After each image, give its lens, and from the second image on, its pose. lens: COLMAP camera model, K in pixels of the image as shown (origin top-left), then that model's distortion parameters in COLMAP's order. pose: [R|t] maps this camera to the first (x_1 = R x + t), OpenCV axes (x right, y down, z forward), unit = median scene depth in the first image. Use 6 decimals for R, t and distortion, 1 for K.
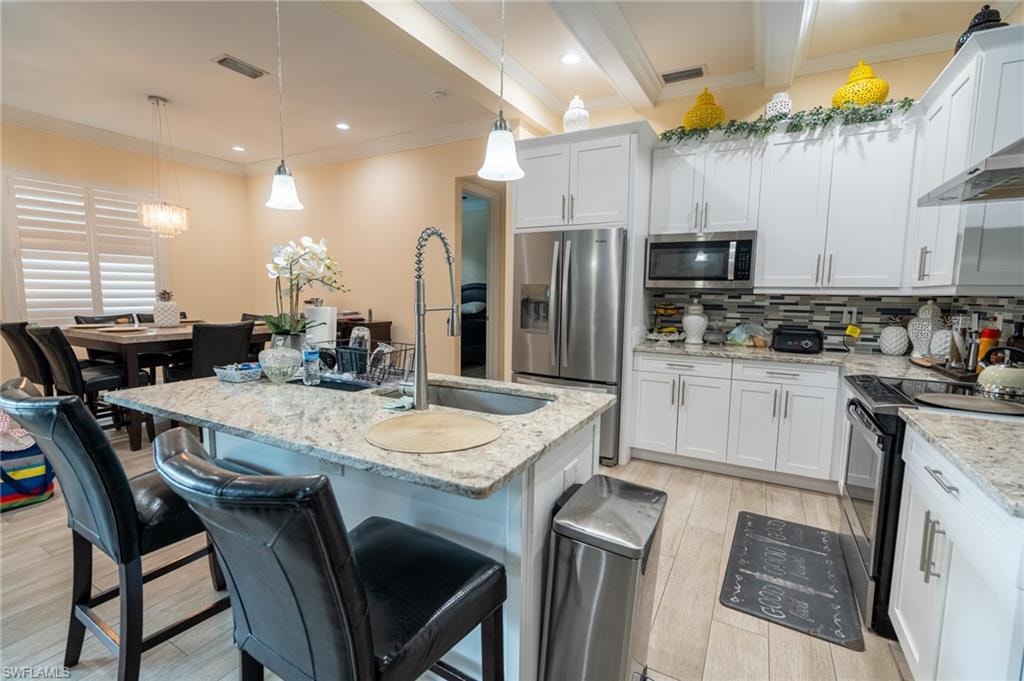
lens RADIAL K [[458.9, 0, 518.6], [0, 458.9, 334.5], [0, 0, 1]] dist [0.013768, 0.000628]
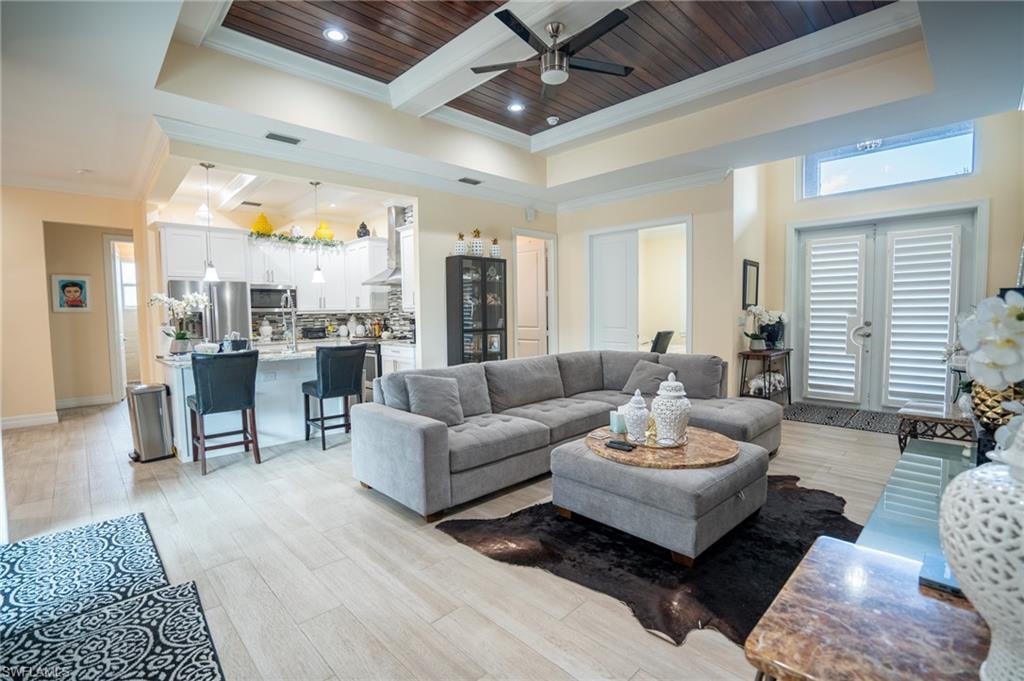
lens RADIAL K [[456.7, 0, 502.9], [0, 456.7, 337.8], [0, 0, 1]] dist [-0.010866, 0.002251]
pose [[0.316517, -0.075579, 0.945571, -1.338324], [0.107812, 0.993228, 0.043300, 0.038866], [-0.942440, 0.088239, 0.322522, -0.657570]]
